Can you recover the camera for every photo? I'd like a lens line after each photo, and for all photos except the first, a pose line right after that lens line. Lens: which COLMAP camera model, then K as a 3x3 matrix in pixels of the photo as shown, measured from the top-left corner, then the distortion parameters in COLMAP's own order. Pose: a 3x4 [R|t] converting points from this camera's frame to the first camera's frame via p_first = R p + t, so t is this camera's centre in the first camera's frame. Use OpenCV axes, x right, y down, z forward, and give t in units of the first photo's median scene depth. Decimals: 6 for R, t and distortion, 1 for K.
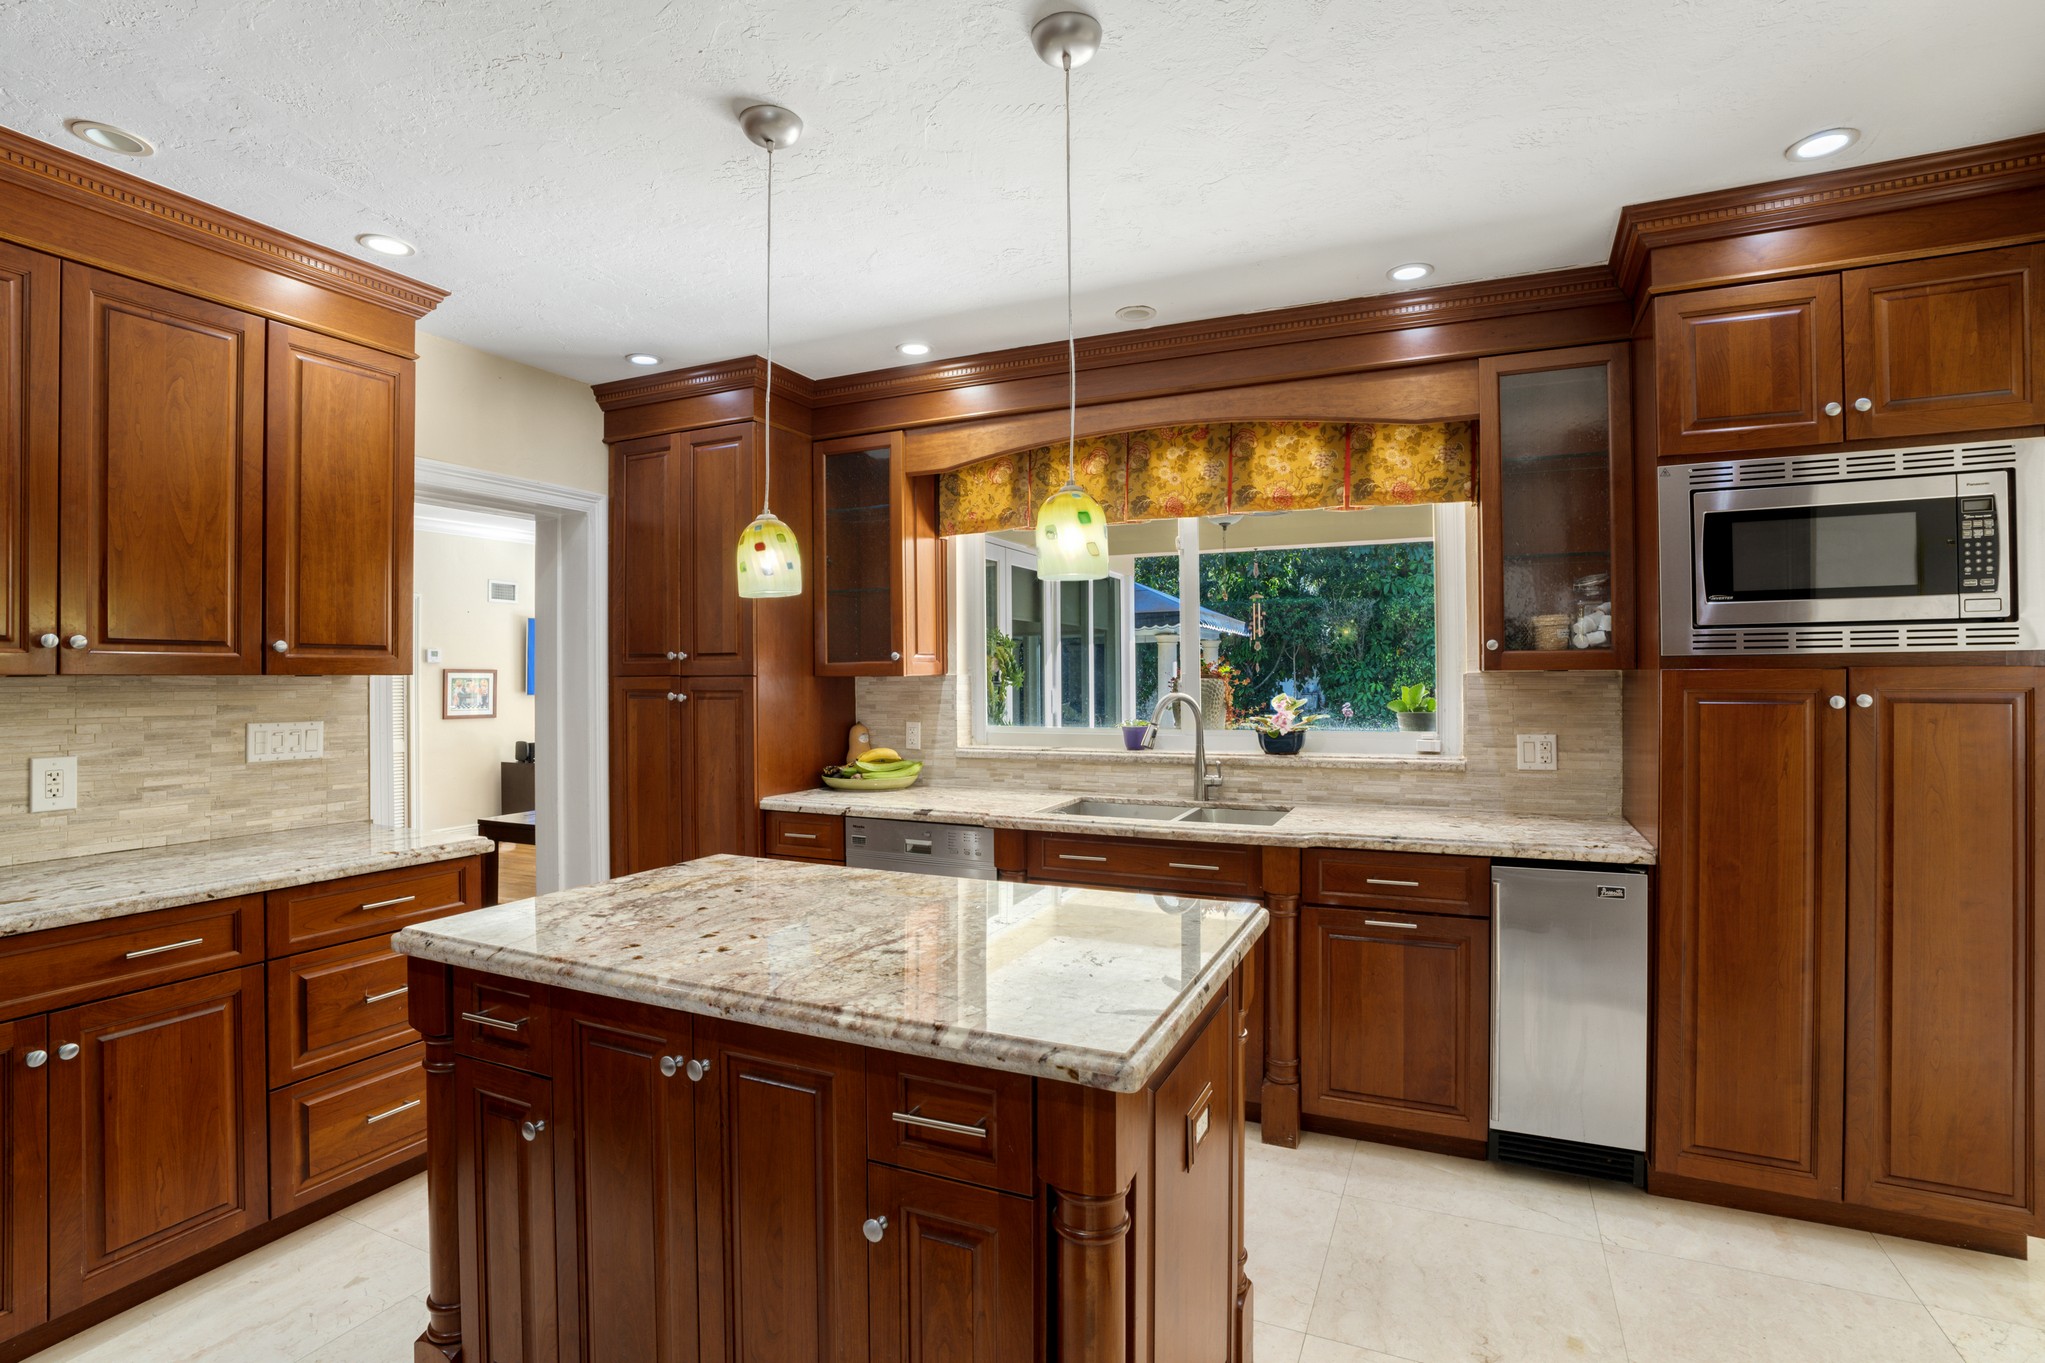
lens RADIAL K [[952.7, 0, 1015.5], [0, 952.7, 687.3], [0, 0, 1]] dist [-0.004213, 0.000709]
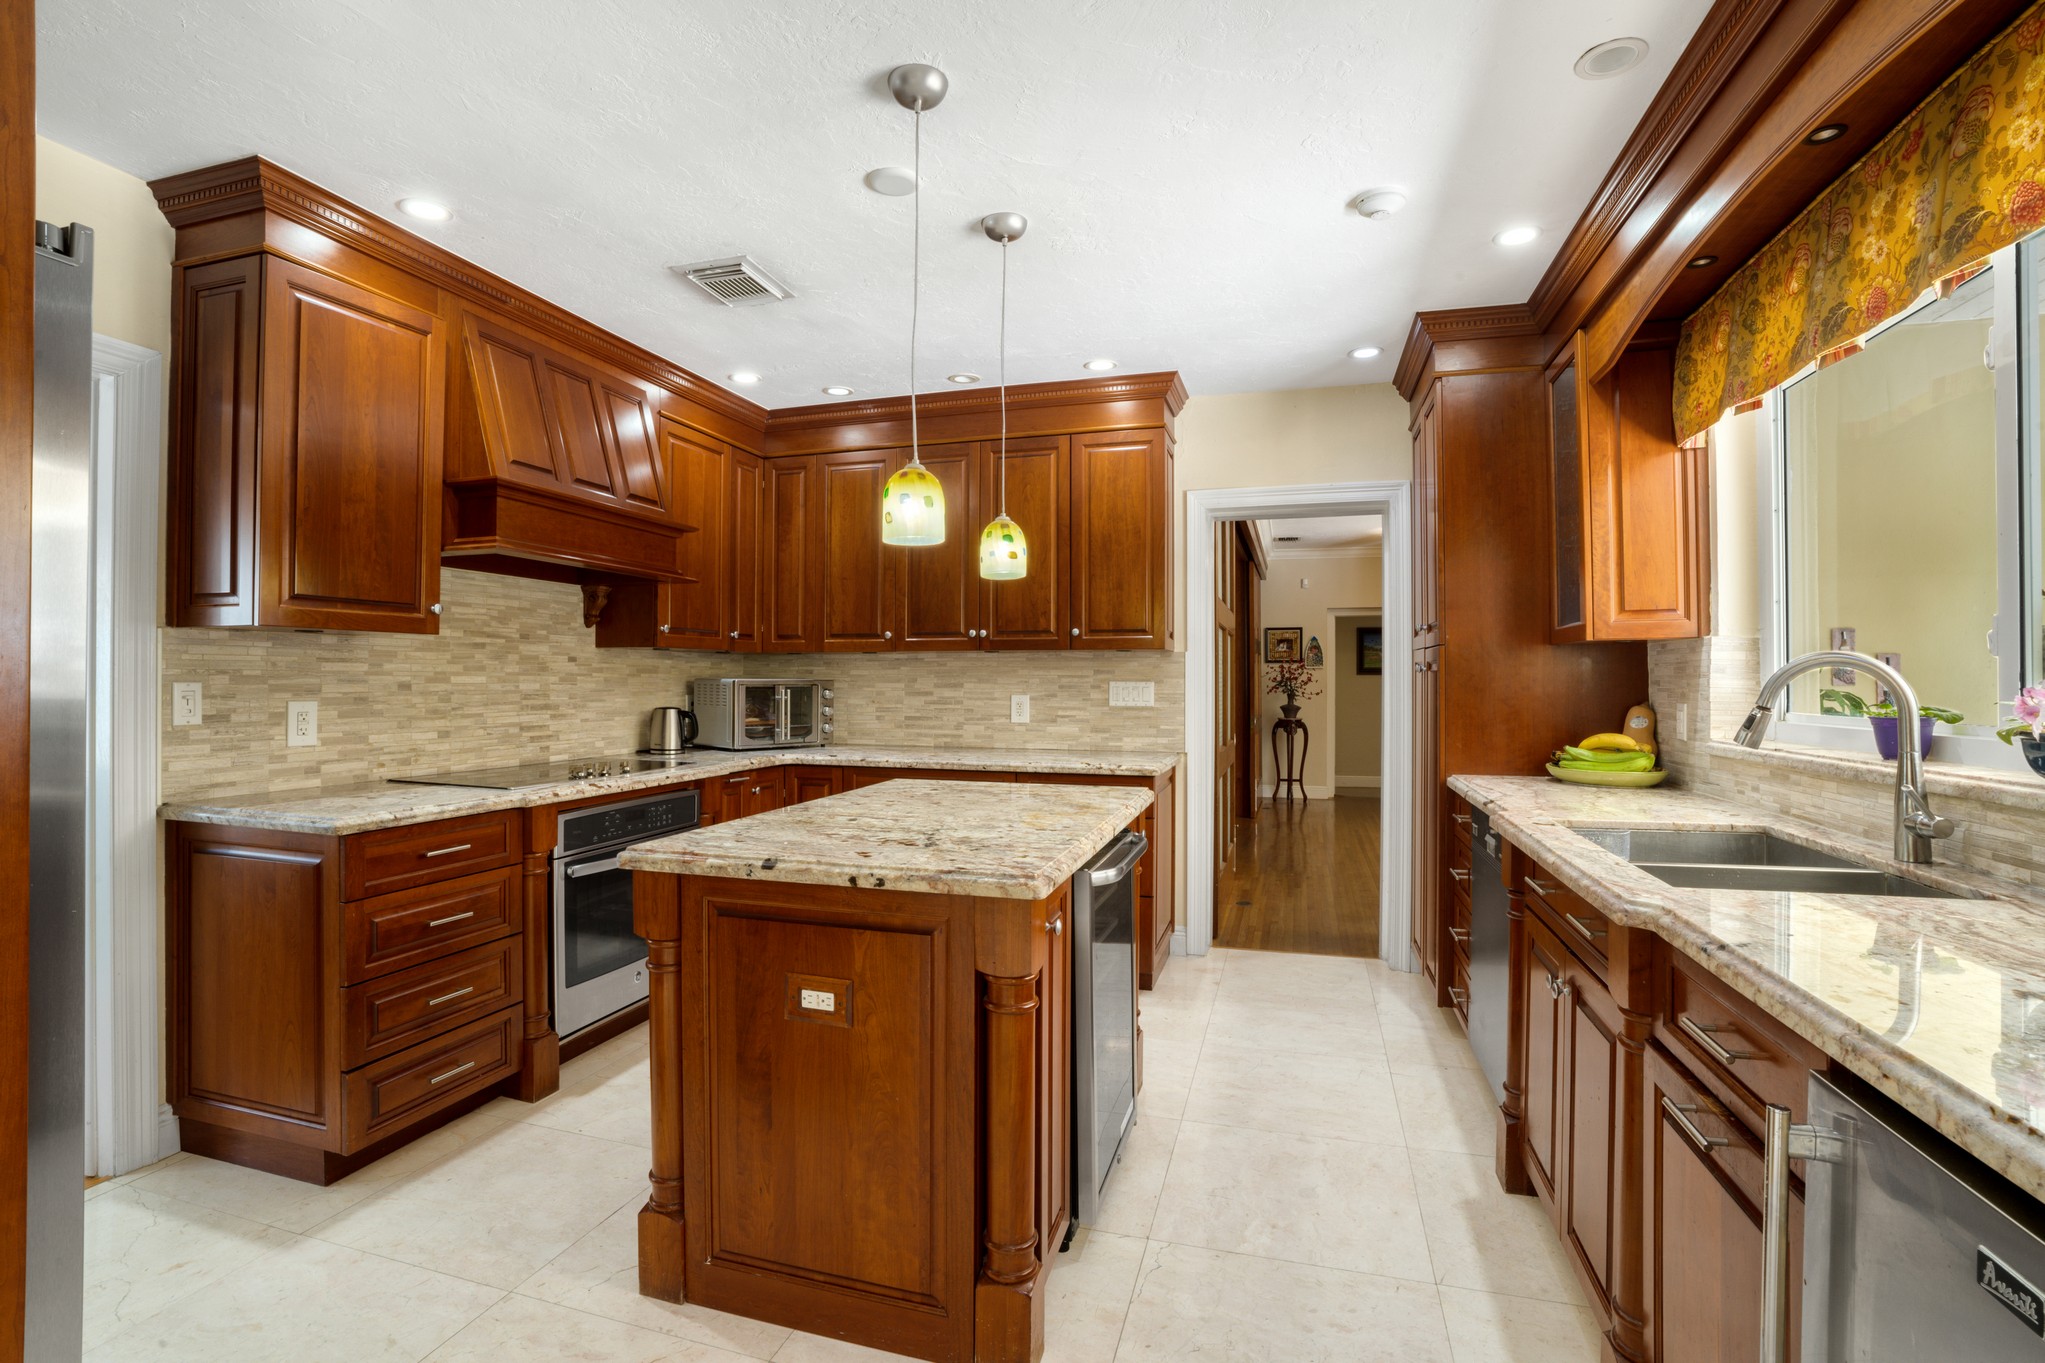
lens RADIAL K [[952.7, 0, 1020.9], [0, 952.7, 677.2], [0, 0, 1]] dist [-0.004213, 0.000709]
pose [[0.196133, 0.003610, -0.980571, 0.767305], [-0.009729, 0.999951, 0.001735, 0.030362], [0.980529, 0.009199, 0.196159, 0.551722]]
